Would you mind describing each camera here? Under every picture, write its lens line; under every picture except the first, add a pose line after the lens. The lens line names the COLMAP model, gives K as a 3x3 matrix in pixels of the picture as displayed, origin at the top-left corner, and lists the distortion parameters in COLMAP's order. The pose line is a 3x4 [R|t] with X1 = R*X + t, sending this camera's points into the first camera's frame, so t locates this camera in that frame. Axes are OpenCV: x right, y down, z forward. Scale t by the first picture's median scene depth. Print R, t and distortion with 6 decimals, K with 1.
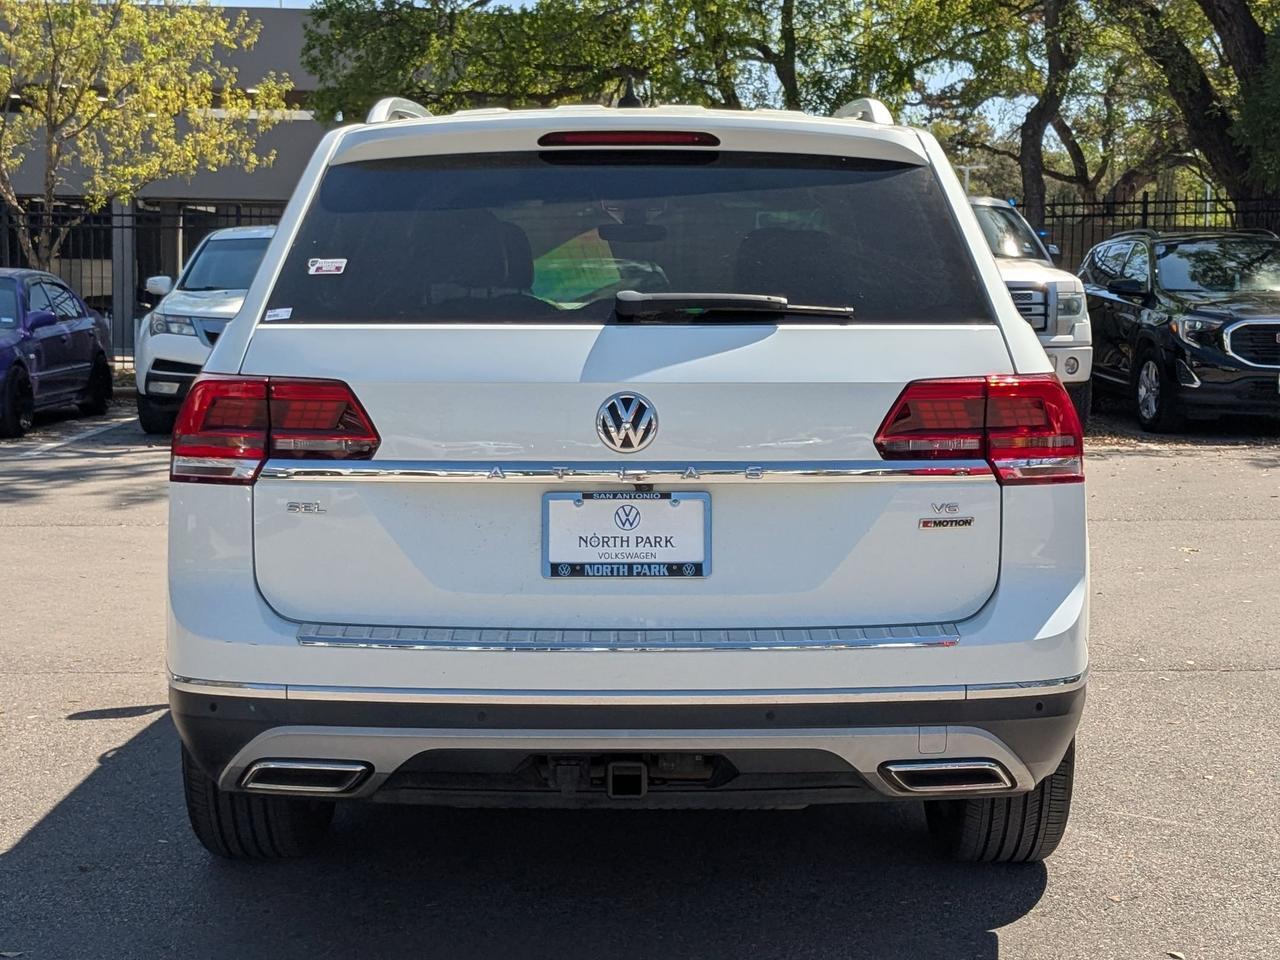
lens RADIAL K [[2014.8, 0, 608.1], [0, 2014.8, 481.7], [0, 0, 1]] dist [0.101933, 0.033699]
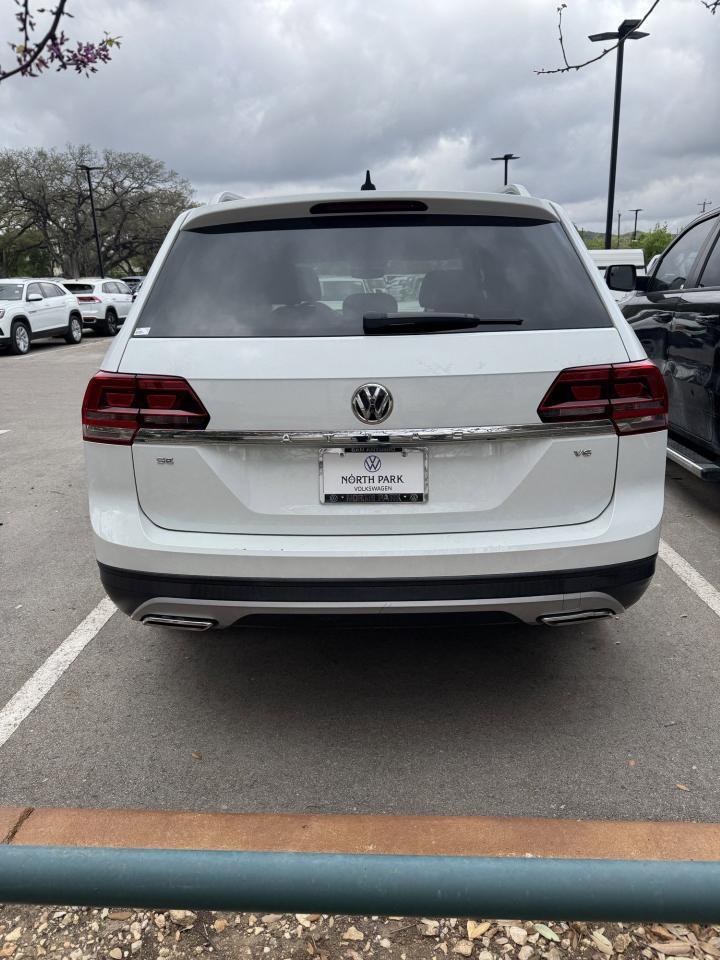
lens RADIAL K [[704.0, 0, 345.6], [0, 704.0, 478.8], [0, 0, 1]] dist [0.061462, 0.000164]
pose [[0.999644, -0.019676, -0.017995, -0.001659], [0.022305, 0.986861, 0.160026, -0.057072], [0.014610, -0.160370, 0.986949, 0.468720]]
